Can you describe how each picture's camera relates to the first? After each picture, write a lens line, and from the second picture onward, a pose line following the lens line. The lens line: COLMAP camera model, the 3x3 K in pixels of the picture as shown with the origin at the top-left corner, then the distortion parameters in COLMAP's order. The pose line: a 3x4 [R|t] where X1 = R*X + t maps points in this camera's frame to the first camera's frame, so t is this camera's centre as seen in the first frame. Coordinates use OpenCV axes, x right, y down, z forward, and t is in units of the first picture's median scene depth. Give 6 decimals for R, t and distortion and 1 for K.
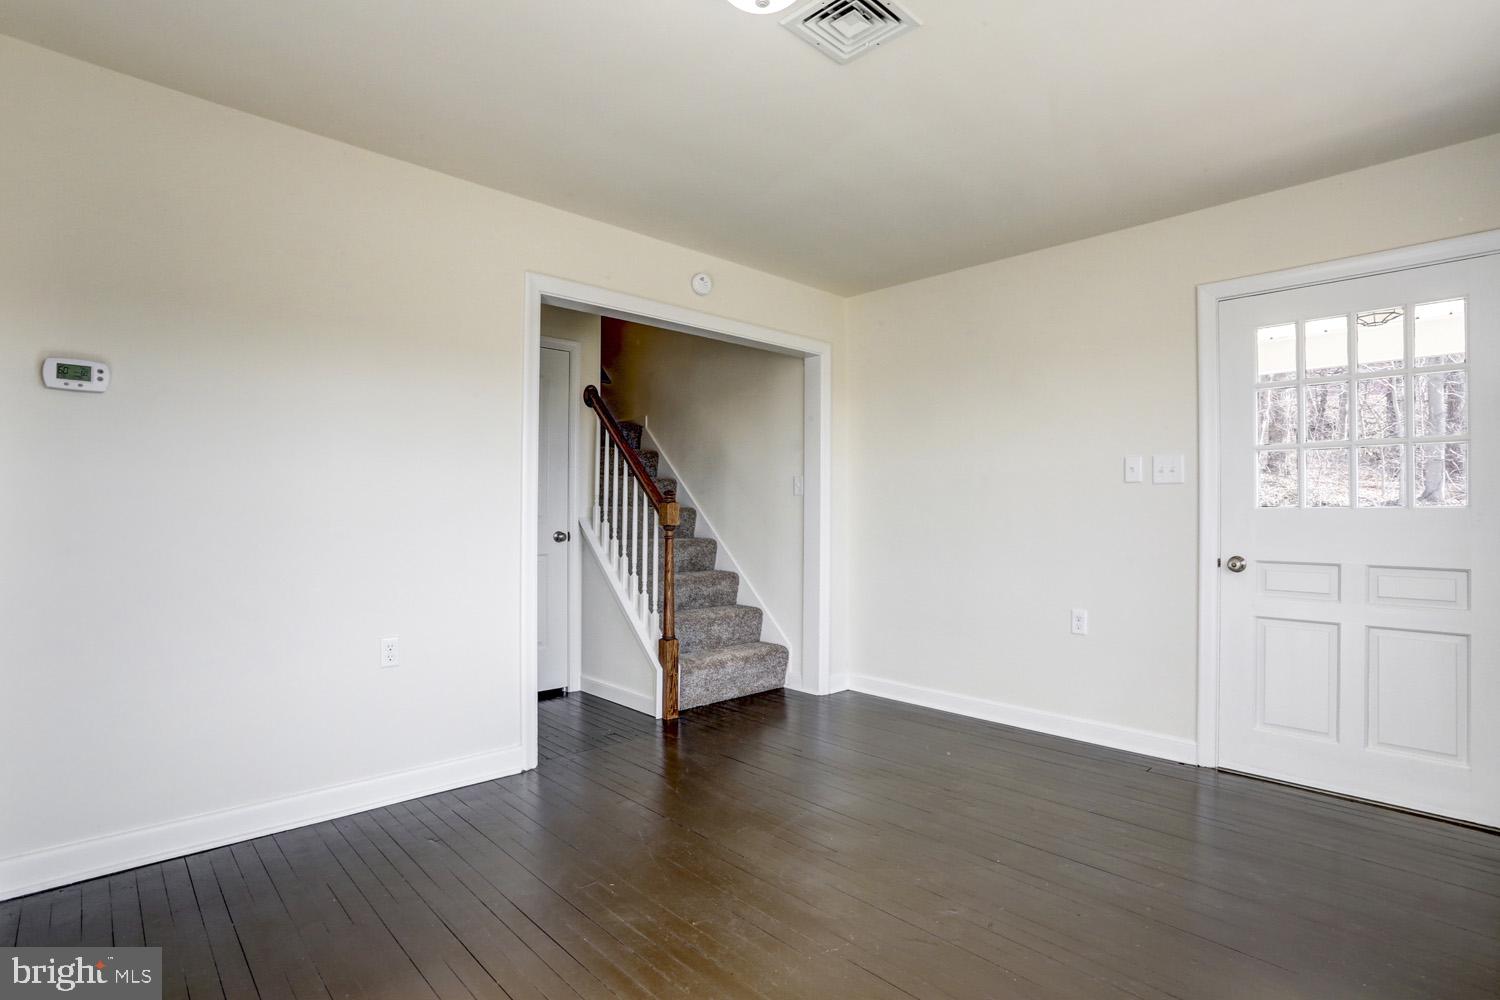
lens RADIAL K [[731.8, 0, 747.7], [0, 731.8, 497.5], [0, 0, 1]] dist [-0.067524, 0.021678]
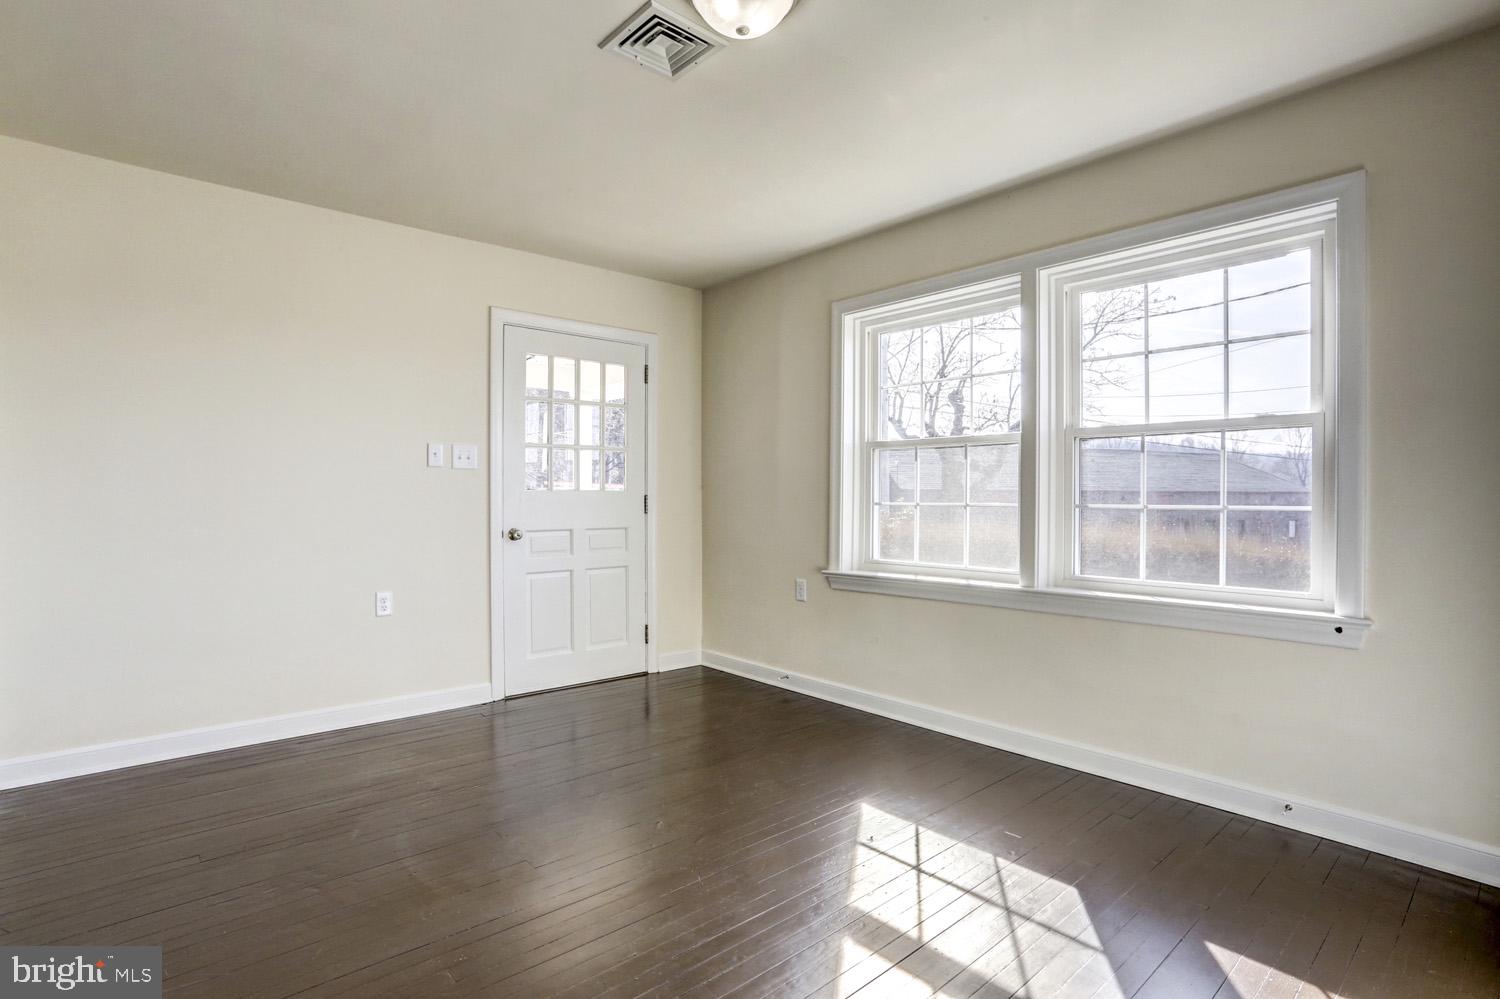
lens RADIAL K [[731.8, 0, 743.8], [0, 731.8, 504.6], [0, 0, 1]] dist [-0.067524, 0.021678]
pose [[0.037950, -0.014087, 0.999180, -0.602136], [-0.015600, 0.999770, 0.014688, 0.014640], [-0.999158, -0.016145, 0.037722, 0.540105]]
